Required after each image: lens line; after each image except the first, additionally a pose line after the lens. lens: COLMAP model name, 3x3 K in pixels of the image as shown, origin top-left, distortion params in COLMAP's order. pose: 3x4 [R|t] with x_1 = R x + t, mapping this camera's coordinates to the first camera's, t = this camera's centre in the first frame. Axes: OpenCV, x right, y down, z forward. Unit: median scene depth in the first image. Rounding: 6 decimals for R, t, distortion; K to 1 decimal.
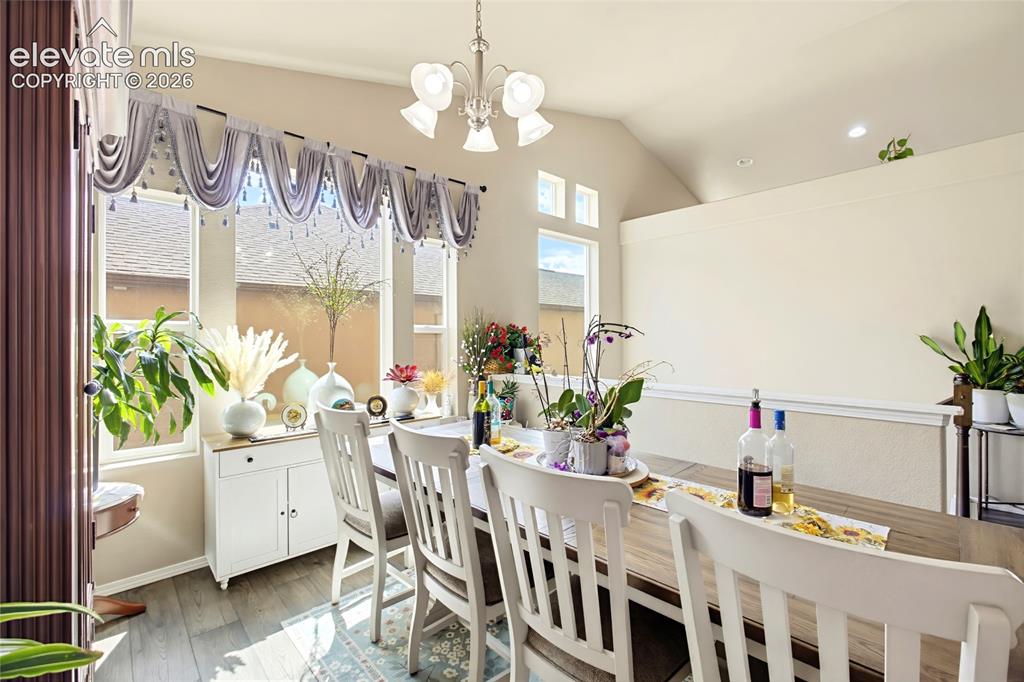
lens RADIAL K [[440.3, 0, 512.7], [0, 440.3, 338.4], [0, 0, 1]] dist [-0.004179, -0.000034]
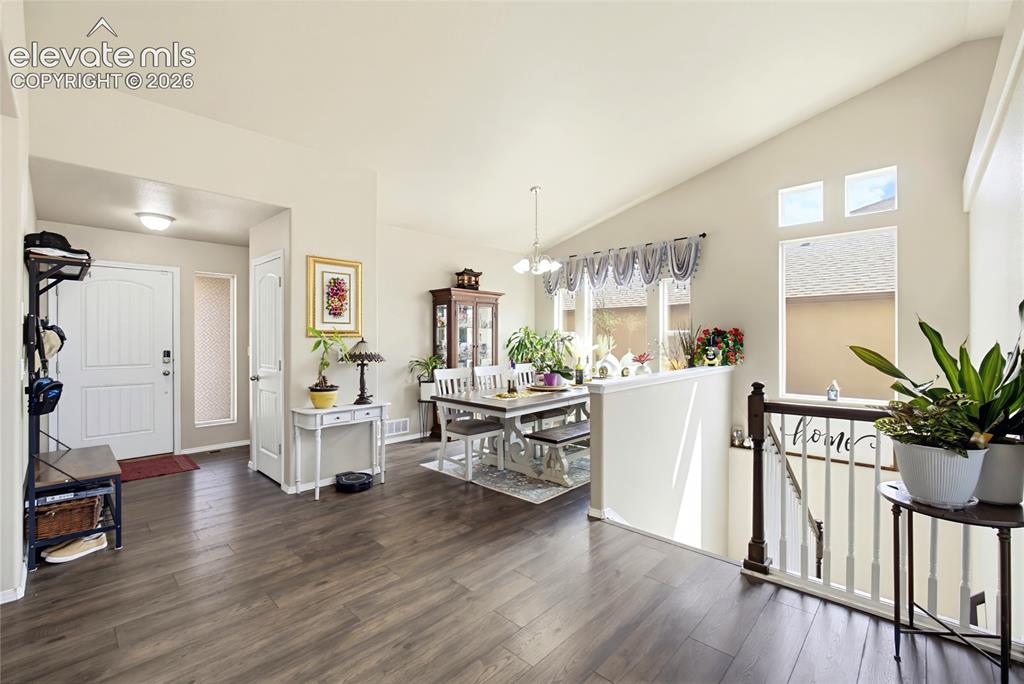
lens RADIAL K [[440.3, 0, 510.7], [0, 440.3, 339.6], [0, 0, 1]] dist [-0.004179, -0.000034]
pose [[0.066889, 0.004941, -0.997748, 1.660439], [-0.000522, 0.999988, 0.004917, -0.004795], [0.997760, 0.000192, 0.066891, 0.340610]]
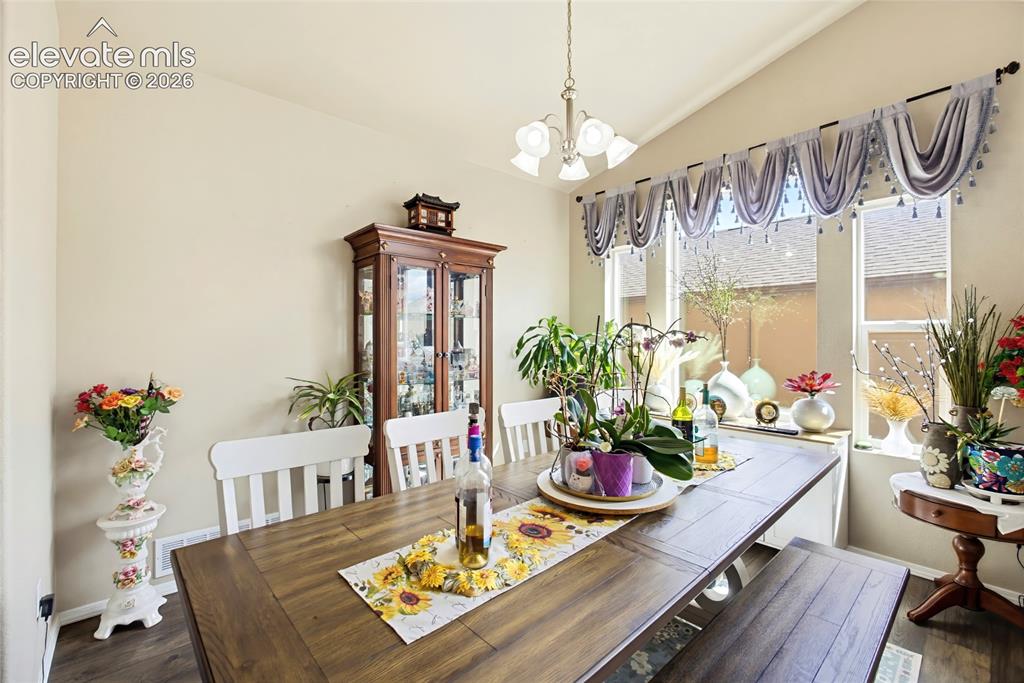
lens RADIAL K [[440.3, 0, 513.3], [0, 440.3, 339.3], [0, 0, 1]] dist [-0.004179, -0.000034]
pose [[-0.014311, 0.004751, -0.999886, 0.616558], [-0.002399, 0.999986, 0.004785, -0.002391], [0.999895, 0.002468, -0.014300, 0.481111]]
